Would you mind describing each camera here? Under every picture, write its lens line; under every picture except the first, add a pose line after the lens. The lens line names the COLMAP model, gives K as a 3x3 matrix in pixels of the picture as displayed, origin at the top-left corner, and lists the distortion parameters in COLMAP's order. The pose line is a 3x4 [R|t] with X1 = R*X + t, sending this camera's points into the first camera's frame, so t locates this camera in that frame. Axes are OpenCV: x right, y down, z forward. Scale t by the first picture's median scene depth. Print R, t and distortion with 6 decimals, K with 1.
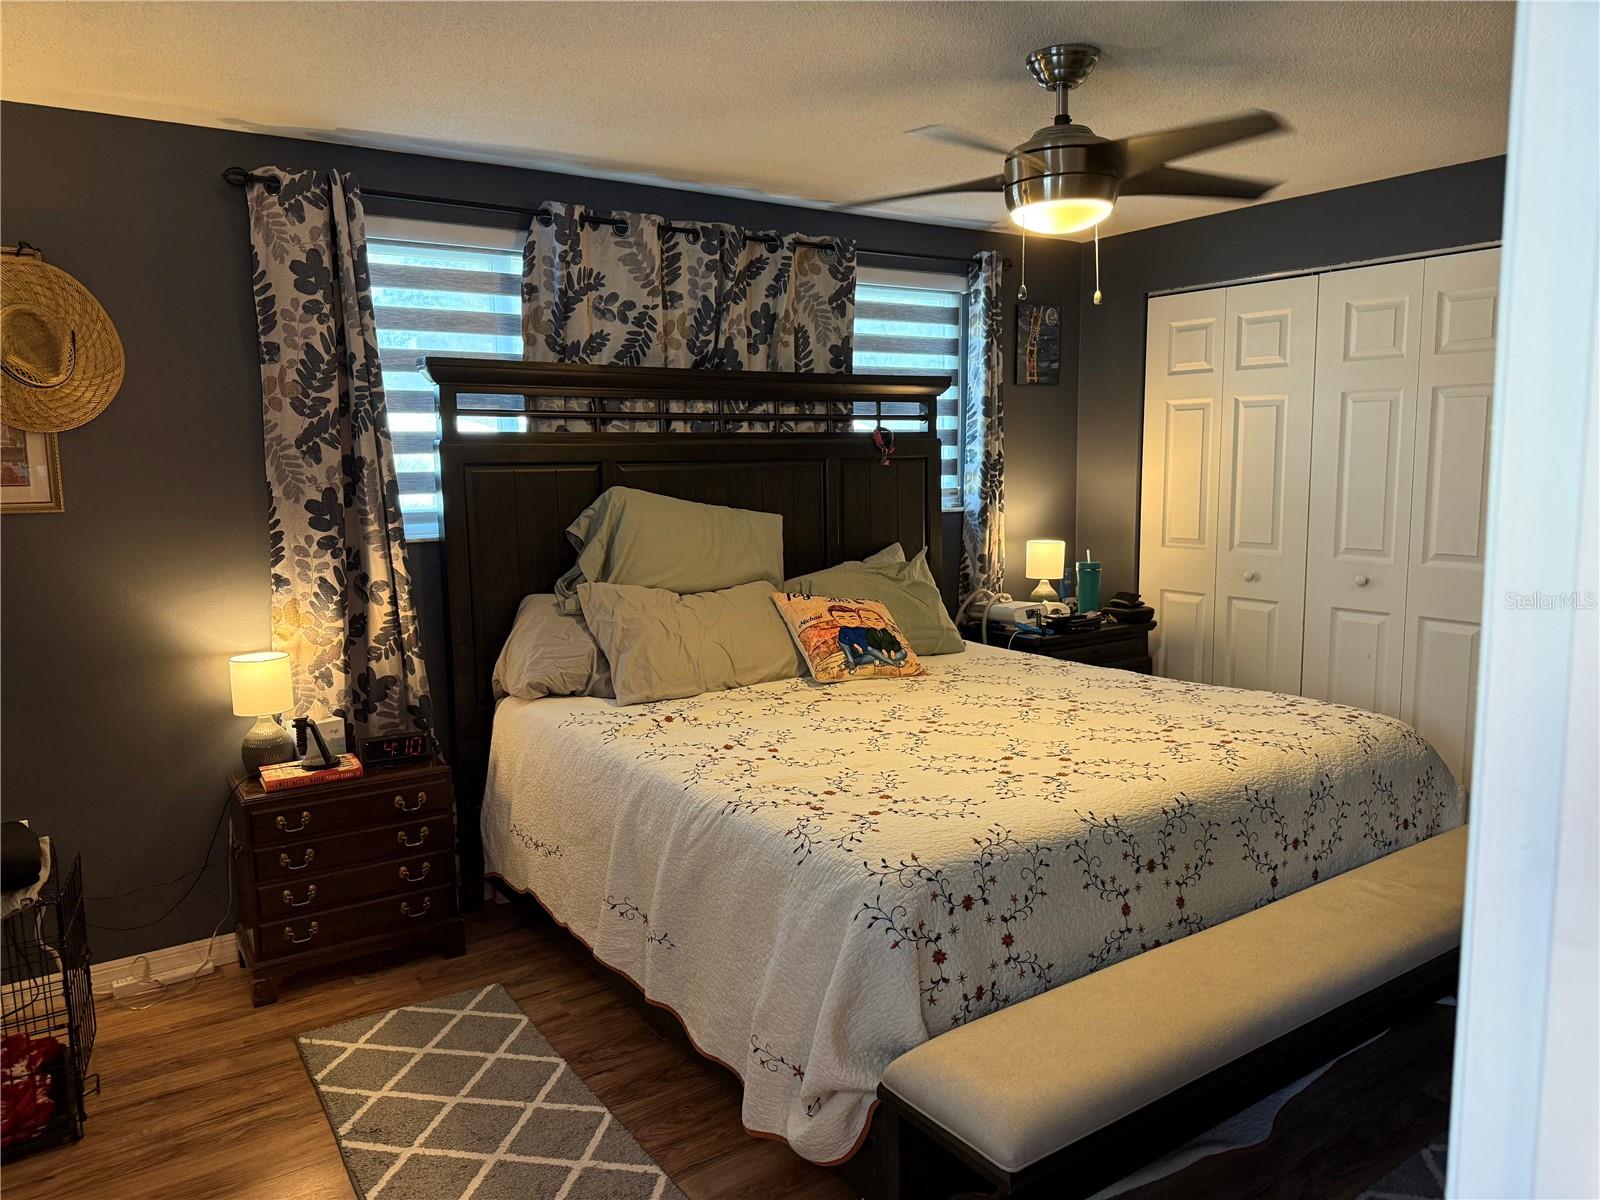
lens RADIAL K [[1127.0, 0, 799.0], [0, 1127.0, 604.1], [0, 0, 1]] dist [0.180094, -0.414316]
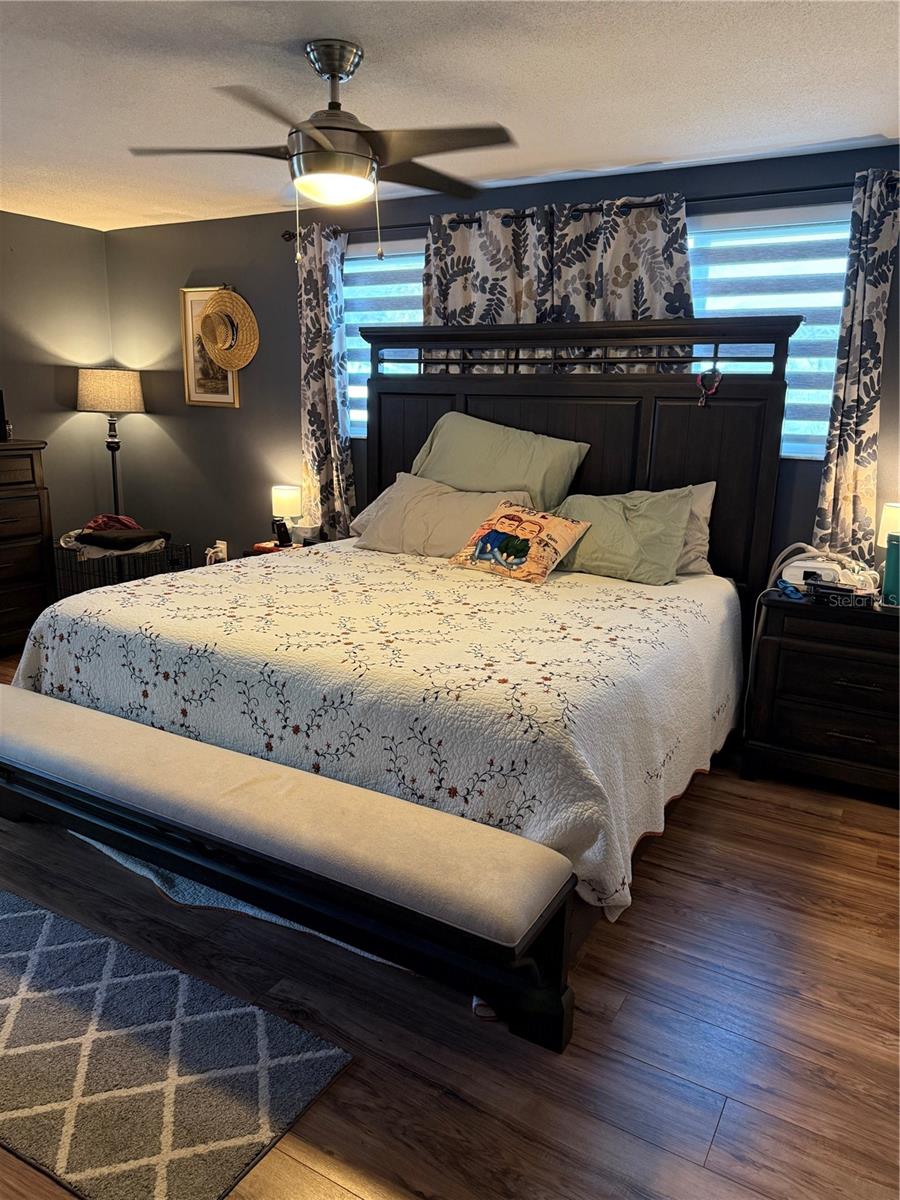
lens RADIAL K [[845.3, 0, 450.0], [0, 845.3, 600.0], [0, 0, 1]] dist [0.180094, -0.414316]
pose [[0.417558, 0.233022, -0.878263, 0.839645], [-0.148155, 0.971083, 0.187211, -0.071440], [0.896490, 0.051947, 0.440007, 0.514786]]
